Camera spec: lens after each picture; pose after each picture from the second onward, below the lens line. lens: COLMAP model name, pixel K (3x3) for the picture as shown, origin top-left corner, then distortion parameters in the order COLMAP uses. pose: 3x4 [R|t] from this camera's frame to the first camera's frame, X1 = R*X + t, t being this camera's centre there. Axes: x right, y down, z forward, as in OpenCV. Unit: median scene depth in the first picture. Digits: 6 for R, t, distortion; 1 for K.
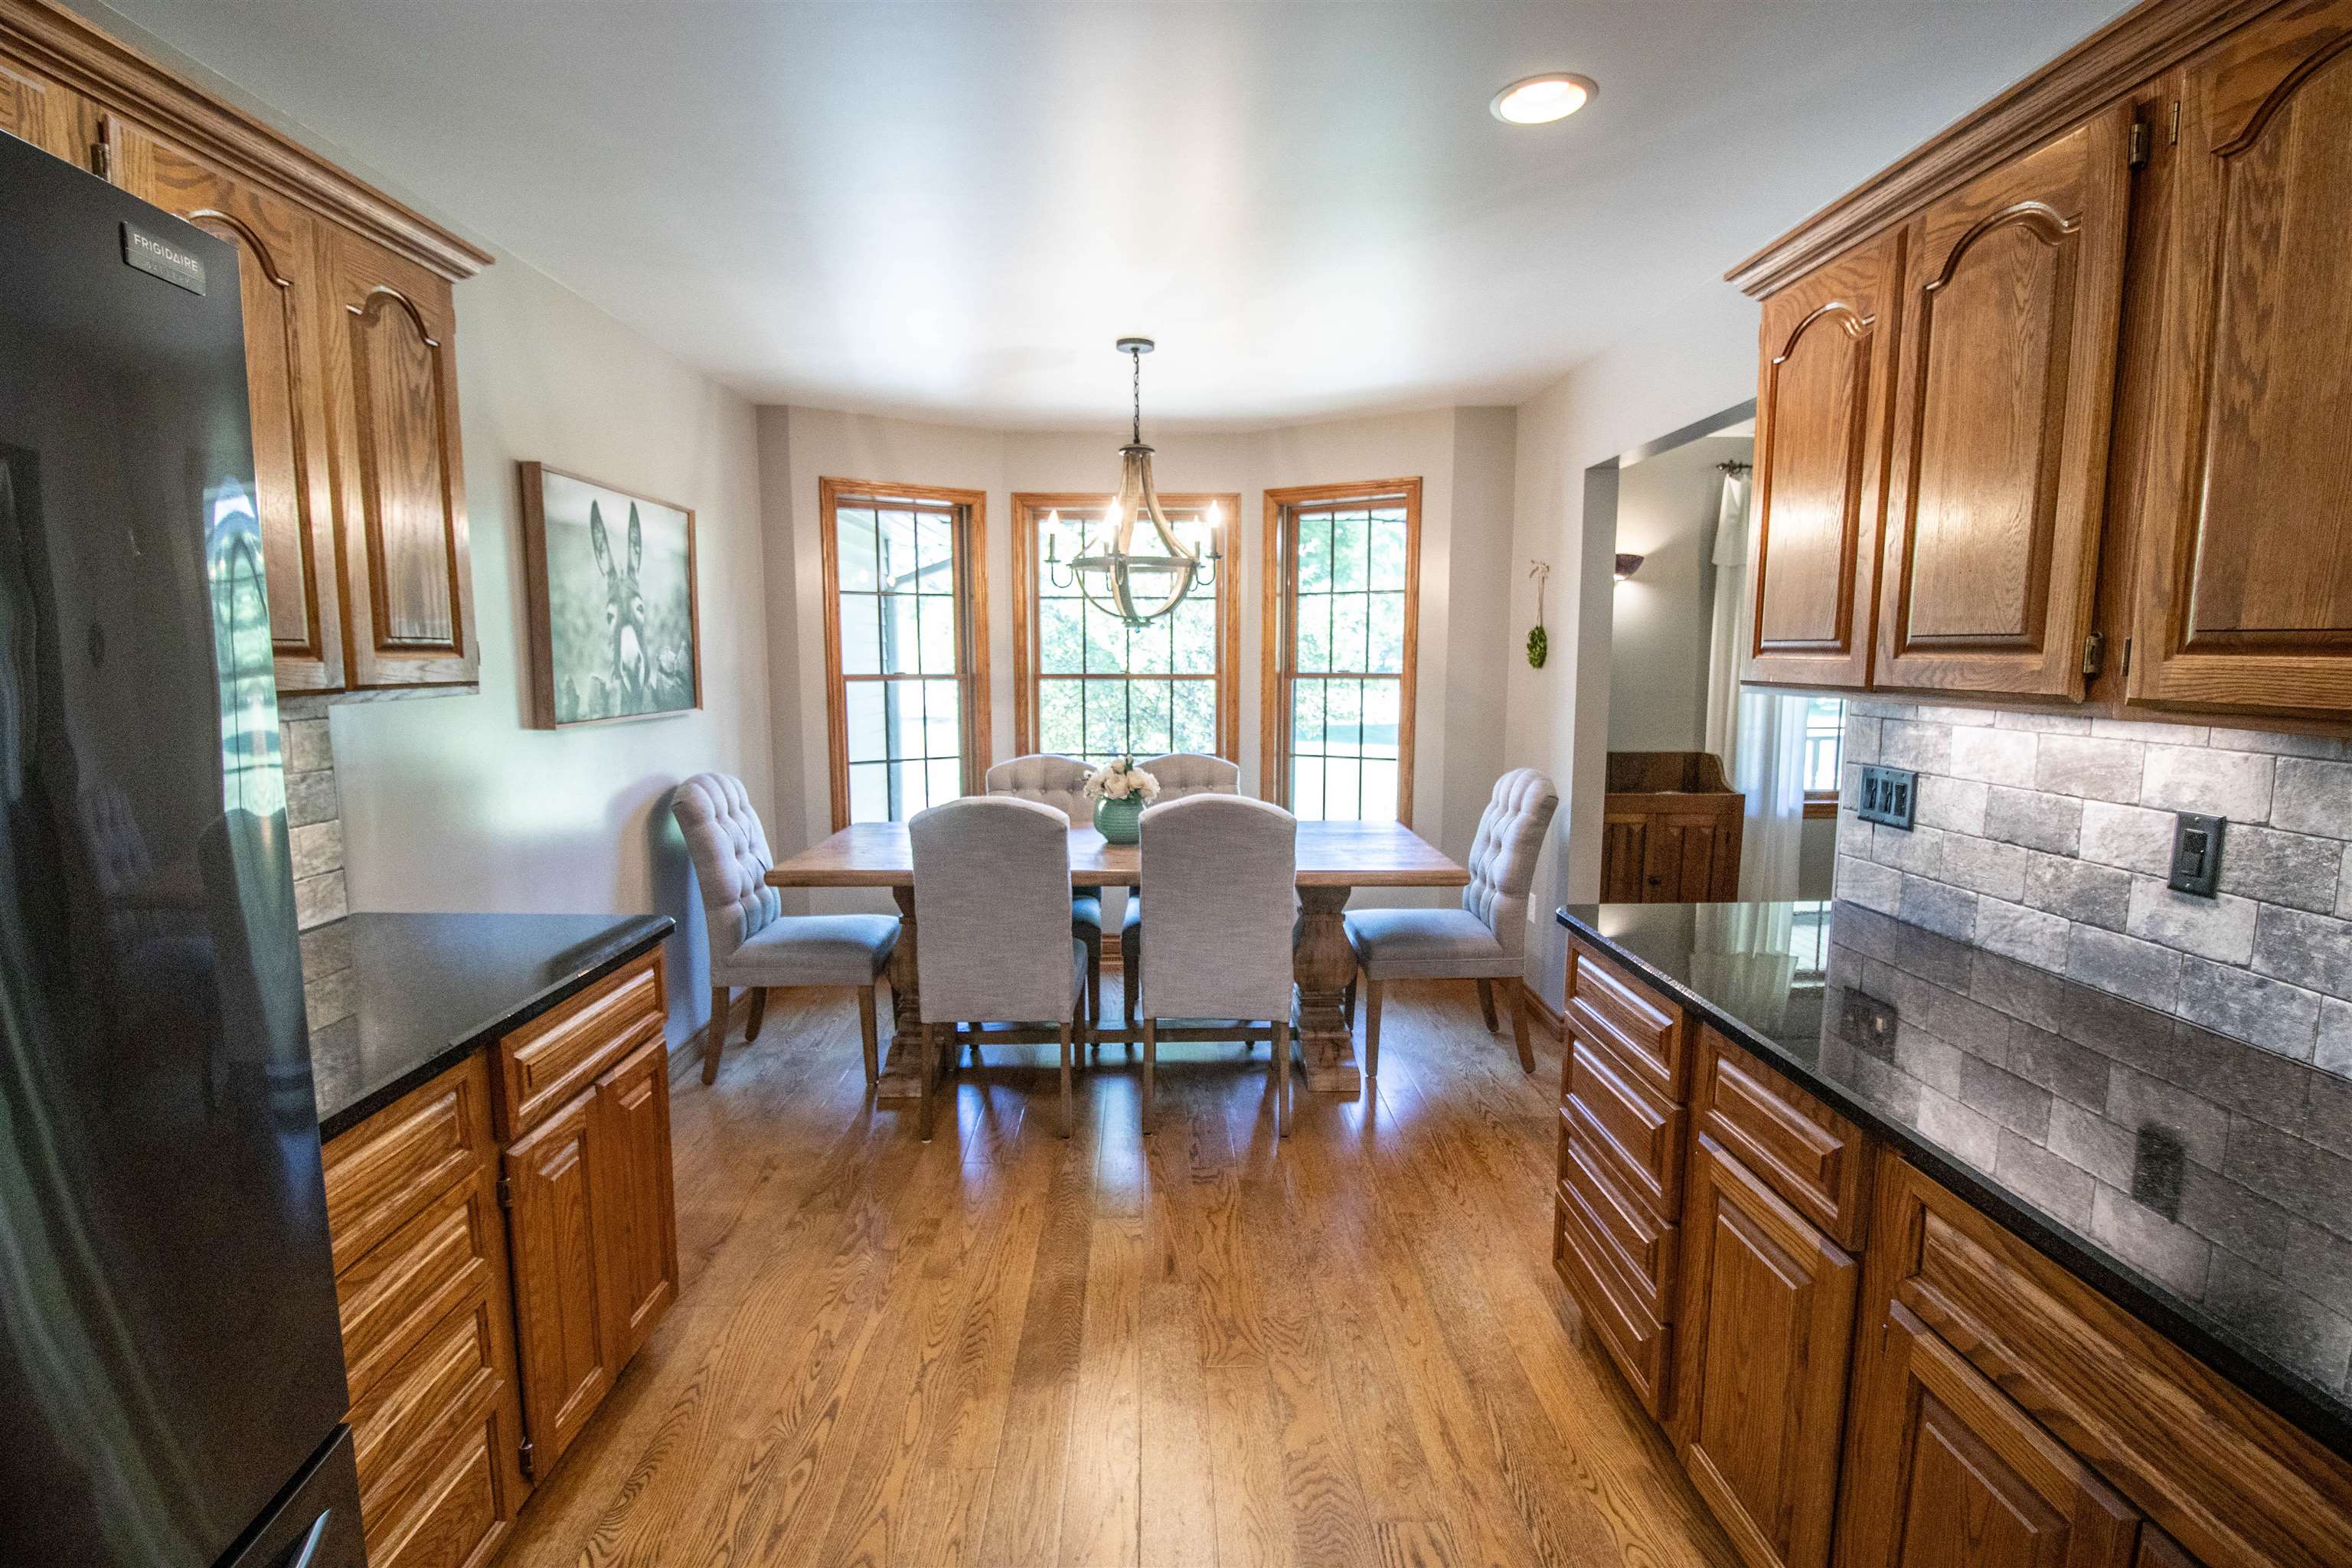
lens RADIAL K [[1132.7, 0, 1176.7], [0, 1132.7, 814.4], [0, 0, 1]] dist [-0.000711, -0.000233]
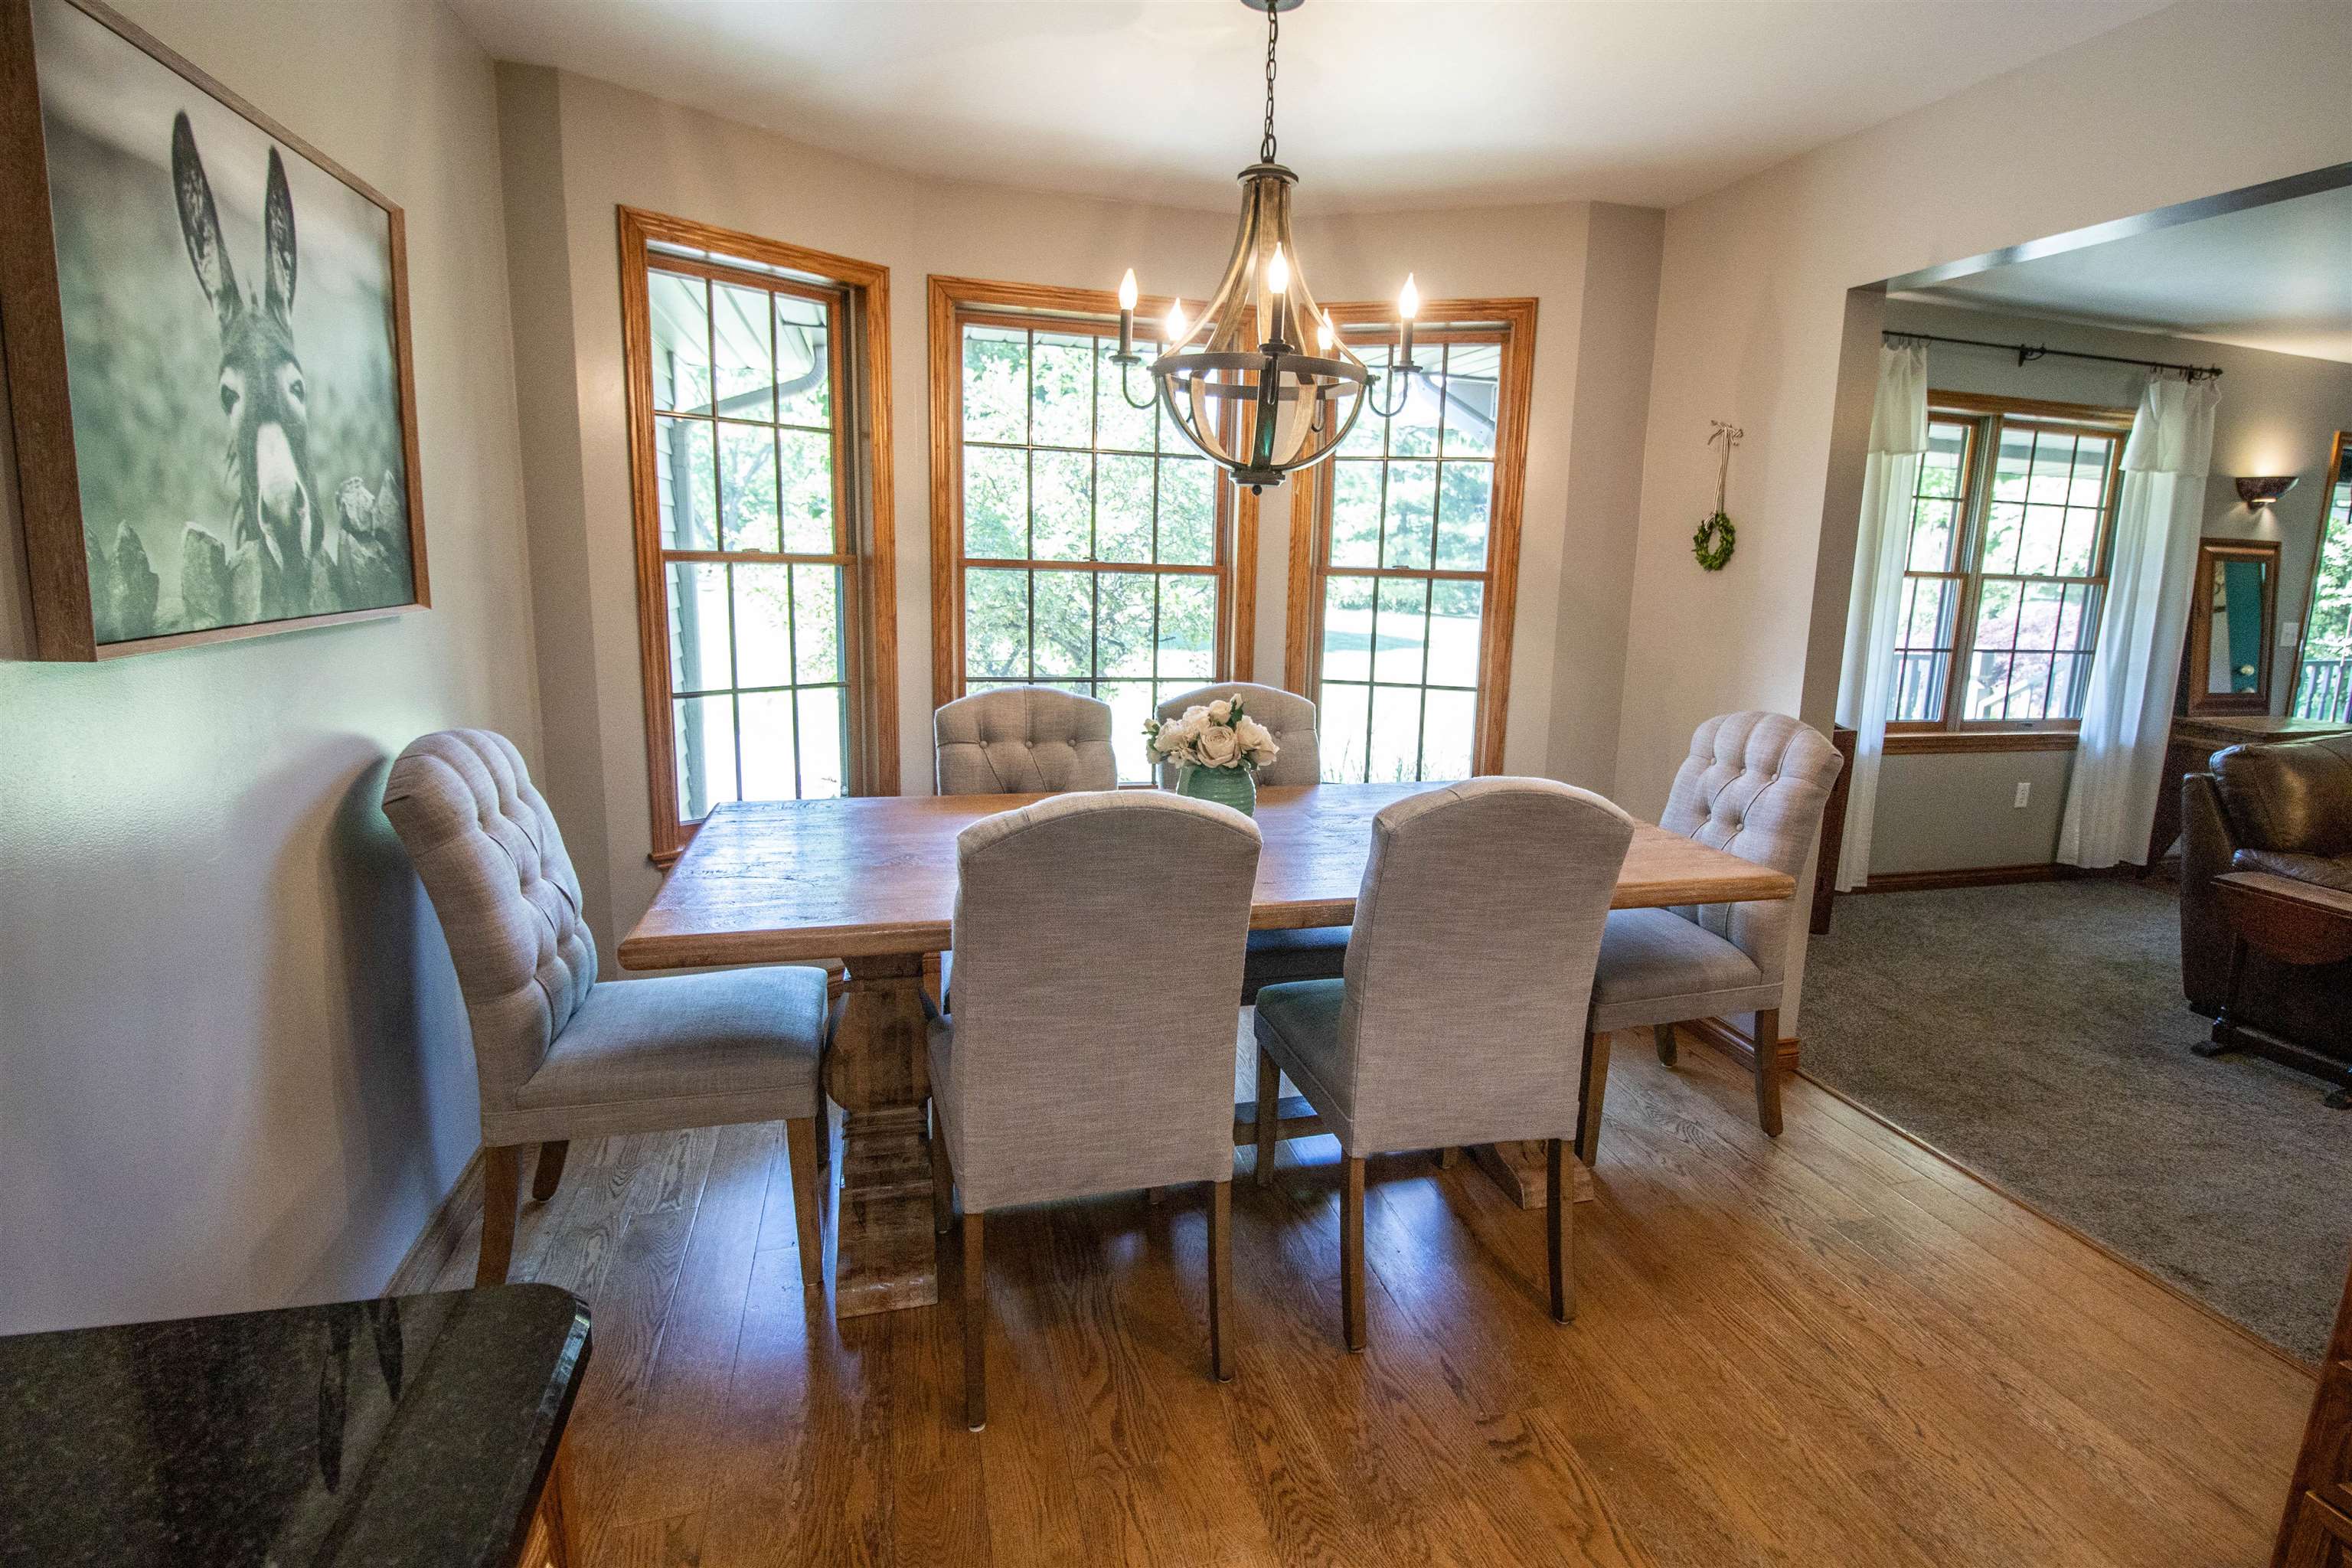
lens RADIAL K [[1177.9, 0, 1243.1], [0, 1177.9, 779.1], [0, 0, 1]] dist [0.004866, -0.014876]
pose [[0.962706, -0.021463, 0.269697, -0.211198], [0.007804, 0.998637, 0.051615, -0.039585], [-0.270437, -0.047585, 0.961561, 0.384423]]
